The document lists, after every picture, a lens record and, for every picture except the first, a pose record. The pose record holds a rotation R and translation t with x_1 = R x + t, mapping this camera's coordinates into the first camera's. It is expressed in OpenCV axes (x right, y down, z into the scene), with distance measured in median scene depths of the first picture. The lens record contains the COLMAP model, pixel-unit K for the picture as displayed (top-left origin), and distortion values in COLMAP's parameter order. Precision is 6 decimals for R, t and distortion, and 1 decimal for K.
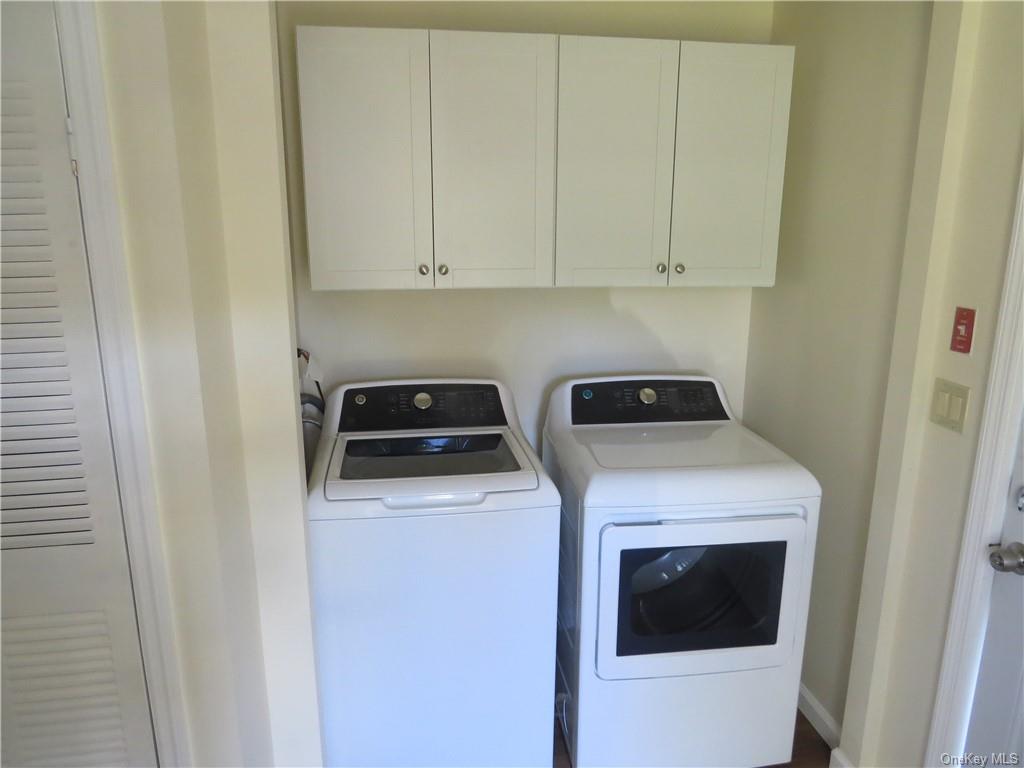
lens RADIAL K [[741.3, 0, 512.0], [0, 741.3, 384.0], [0, 0, 1]] dist [-0.009668, -0.004136]
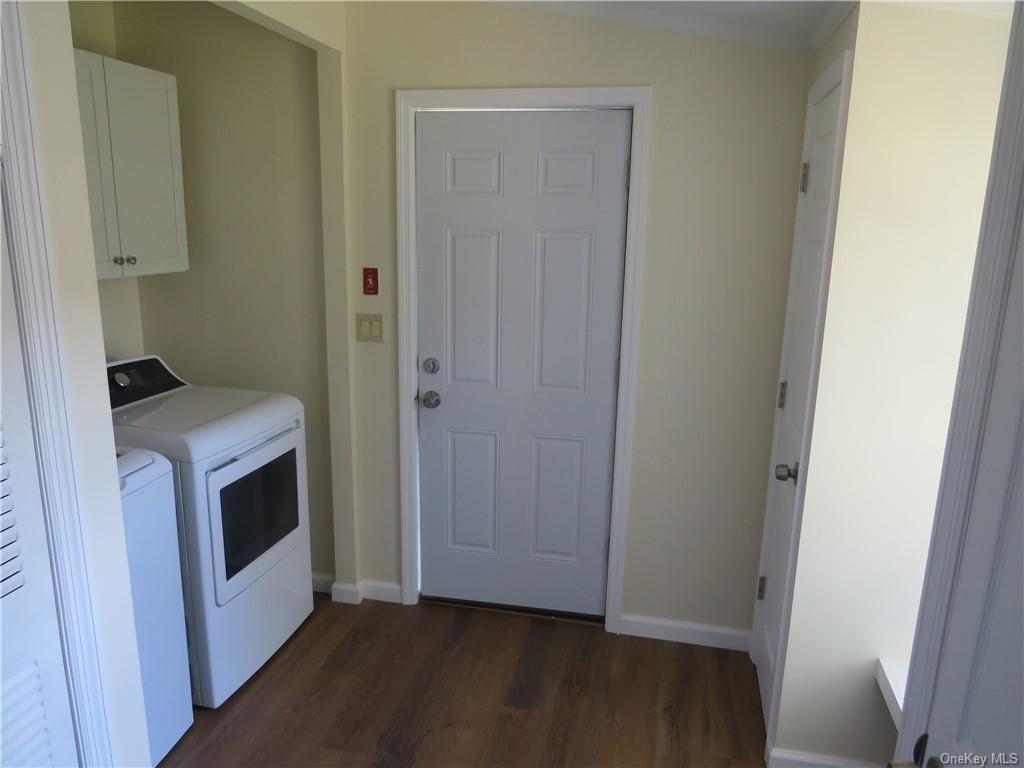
lens RADIAL K [[734.2, 0, 512.0], [0, 734.2, 384.0], [0, 0, 1]] dist [0.001636, -0.000418]
pose [[0.353954, -0.205183, 0.912478, -0.753996], [0.207743, 0.968514, 0.137198, -0.008227], [-0.911899, 0.140999, 0.385435, 0.085025]]
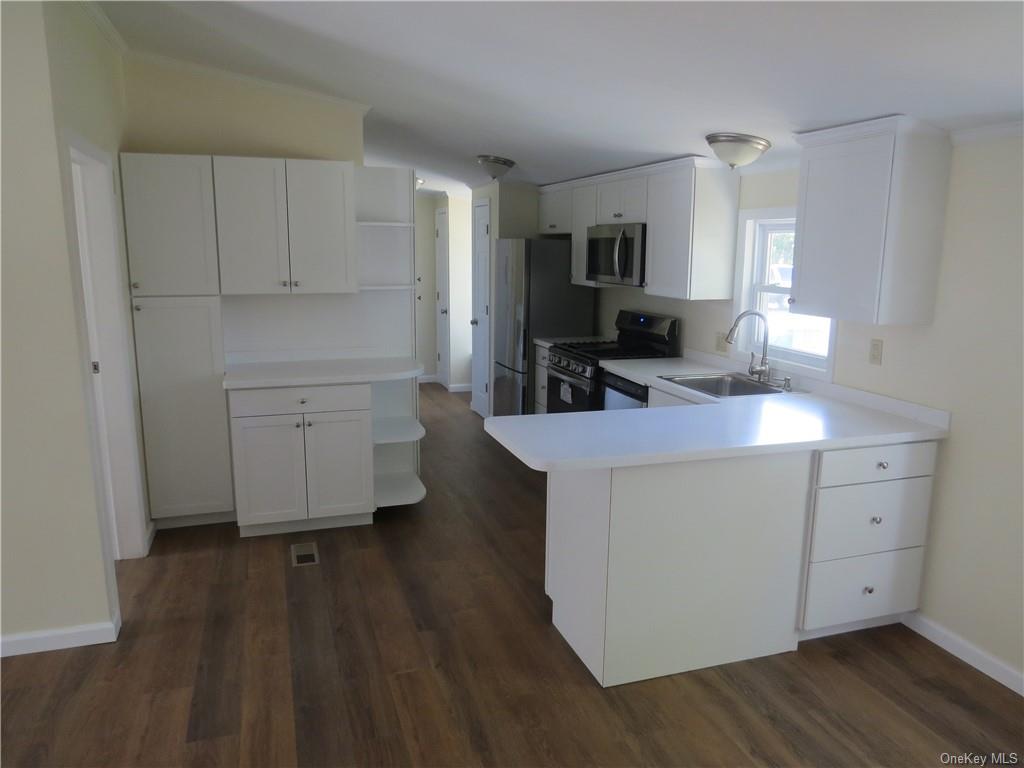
lens RADIAL K [[741.3, 0, 512.0], [0, 741.3, 384.0], [0, 0, 1]] dist [-0.009668, -0.004136]
pose [[-0.175394, -0.185628, 0.966840, -3.966284], [0.235147, 0.945740, 0.224235, -0.108677], [-0.956004, 0.266679, -0.122227, 0.423078]]
